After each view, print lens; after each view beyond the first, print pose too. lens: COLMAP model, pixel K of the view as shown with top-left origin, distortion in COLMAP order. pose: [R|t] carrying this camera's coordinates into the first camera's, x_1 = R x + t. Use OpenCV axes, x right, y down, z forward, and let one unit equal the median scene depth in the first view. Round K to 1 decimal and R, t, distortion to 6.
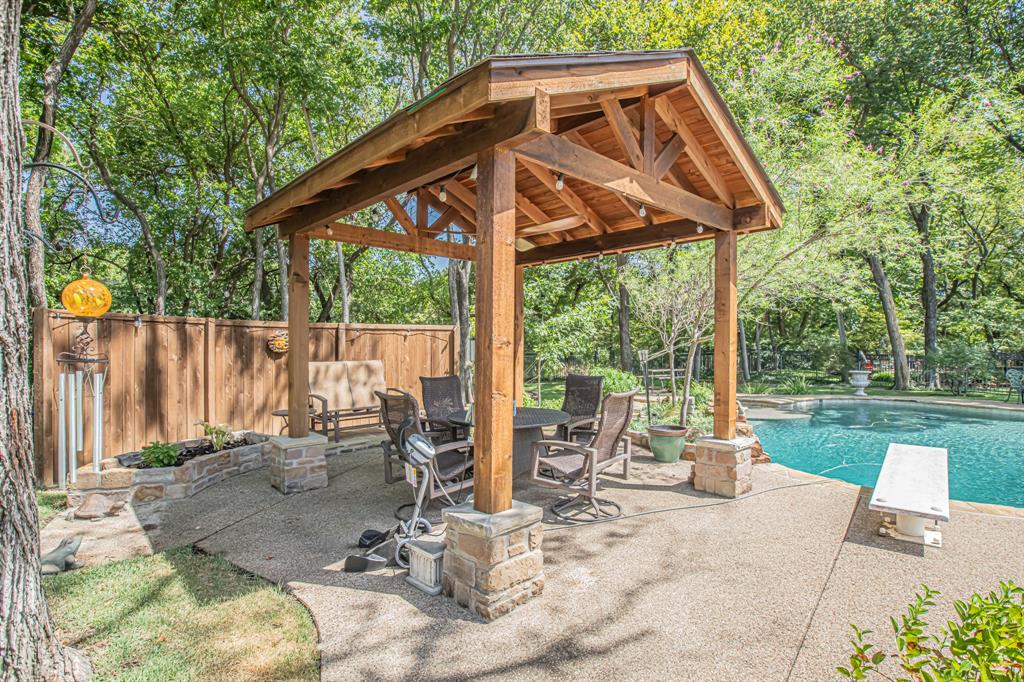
lens RADIAL K [[506.8, 0, 527.2], [0, 506.8, 339.5], [0, 0, 1]] dist [-0.041480, 0.059823]
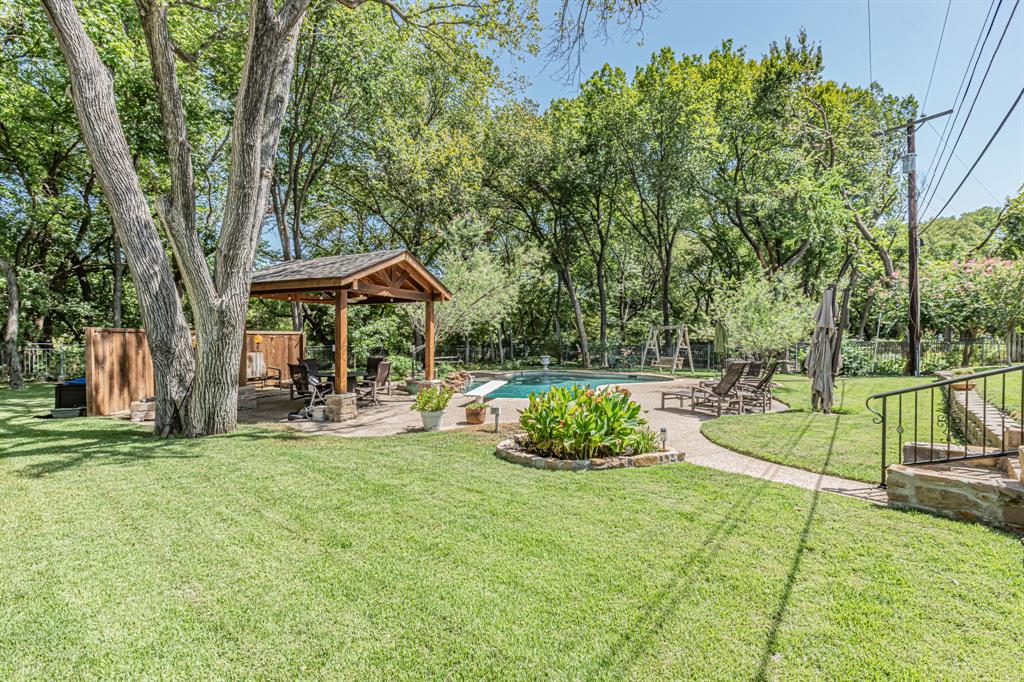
lens RADIAL K [[463.7, 0, 512.0], [0, 463.7, 341.0], [0, 0, 1]] dist [-0.030819, 0.019705]
pose [[0.939505, -0.002907, 0.342523, -0.021453], [-0.002749, 0.999868, 0.016025, -0.033787], [-0.342524, -0.015997, 0.939373, -1.027213]]
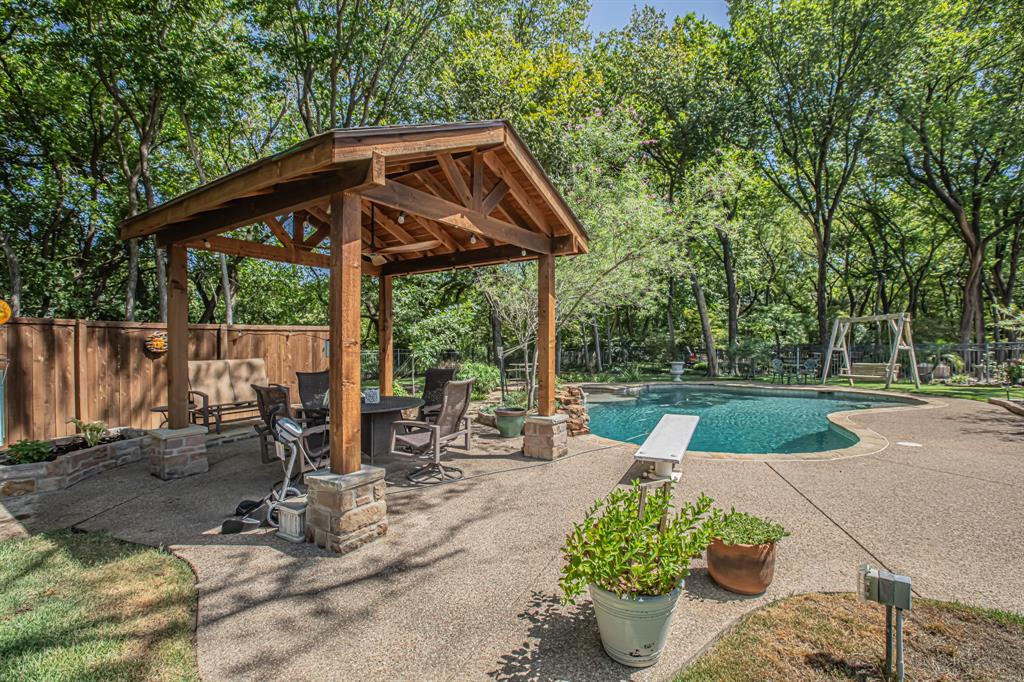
lens RADIAL K [[463.7, 0, 512.0], [0, 463.7, 341.0], [0, 0, 1]] dist [-0.030819, 0.019705]
pose [[0.979840, -0.005894, 0.199698, 0.050506], [0.004493, 0.999962, 0.007467, -0.002071], [-0.199735, -0.006420, 0.979829, -0.104259]]
